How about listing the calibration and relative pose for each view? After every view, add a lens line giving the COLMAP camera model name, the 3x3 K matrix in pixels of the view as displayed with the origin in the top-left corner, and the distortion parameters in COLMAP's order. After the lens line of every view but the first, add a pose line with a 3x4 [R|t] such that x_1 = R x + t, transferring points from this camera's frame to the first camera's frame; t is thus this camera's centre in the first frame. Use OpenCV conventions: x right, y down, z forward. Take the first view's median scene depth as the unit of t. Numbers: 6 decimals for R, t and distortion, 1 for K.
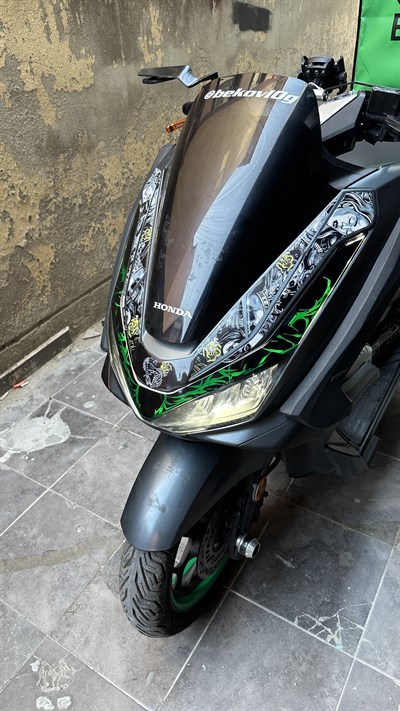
lens RADIAL K [[475.3, 0, 201.0], [0, 475.3, 351.6], [0, 0, 1]] dist [0.254333, -0.289841]
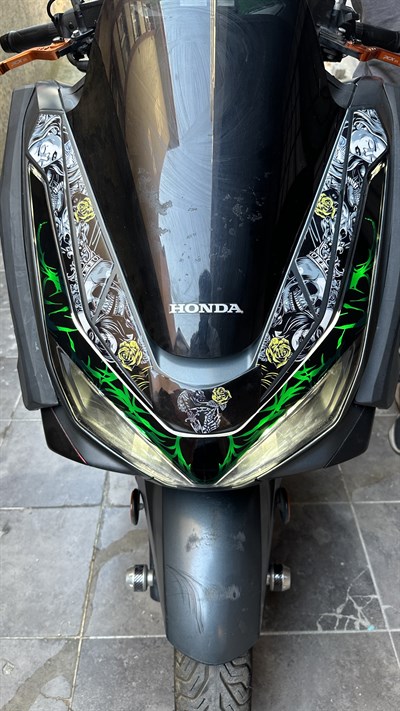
lens RADIAL K [[496.5, 0, 200.0], [0, 496.5, 355.5], [0, 0, 1]] dist [0.134334, -0.150608]
pose [[0.841283, -0.286734, 0.458287, -0.387897], [0.278460, 0.956476, 0.087261, -0.085891], [-0.463361, 0.054203, 0.884510, 0.403151]]
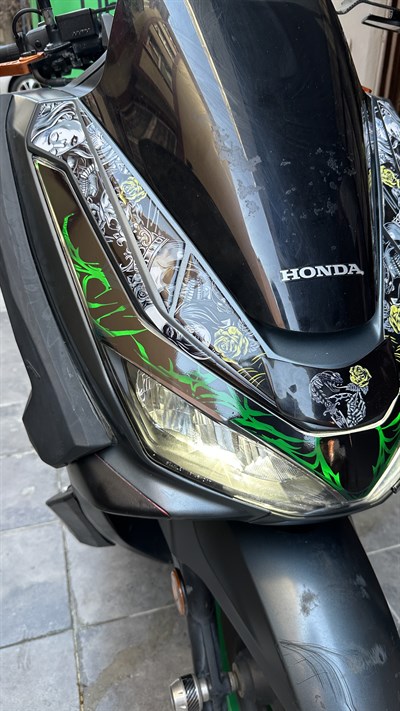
lens RADIAL K [[496.5, 0, 200.0], [0, 496.5, 355.5], [0, 0, 1]] dist [0.134334, -0.150608]
pose [[0.664828, -0.276257, 0.694036, -0.551161], [0.400999, 0.915869, -0.019568, -0.045517], [-0.630240, 0.291317, 0.719675, 0.700723]]
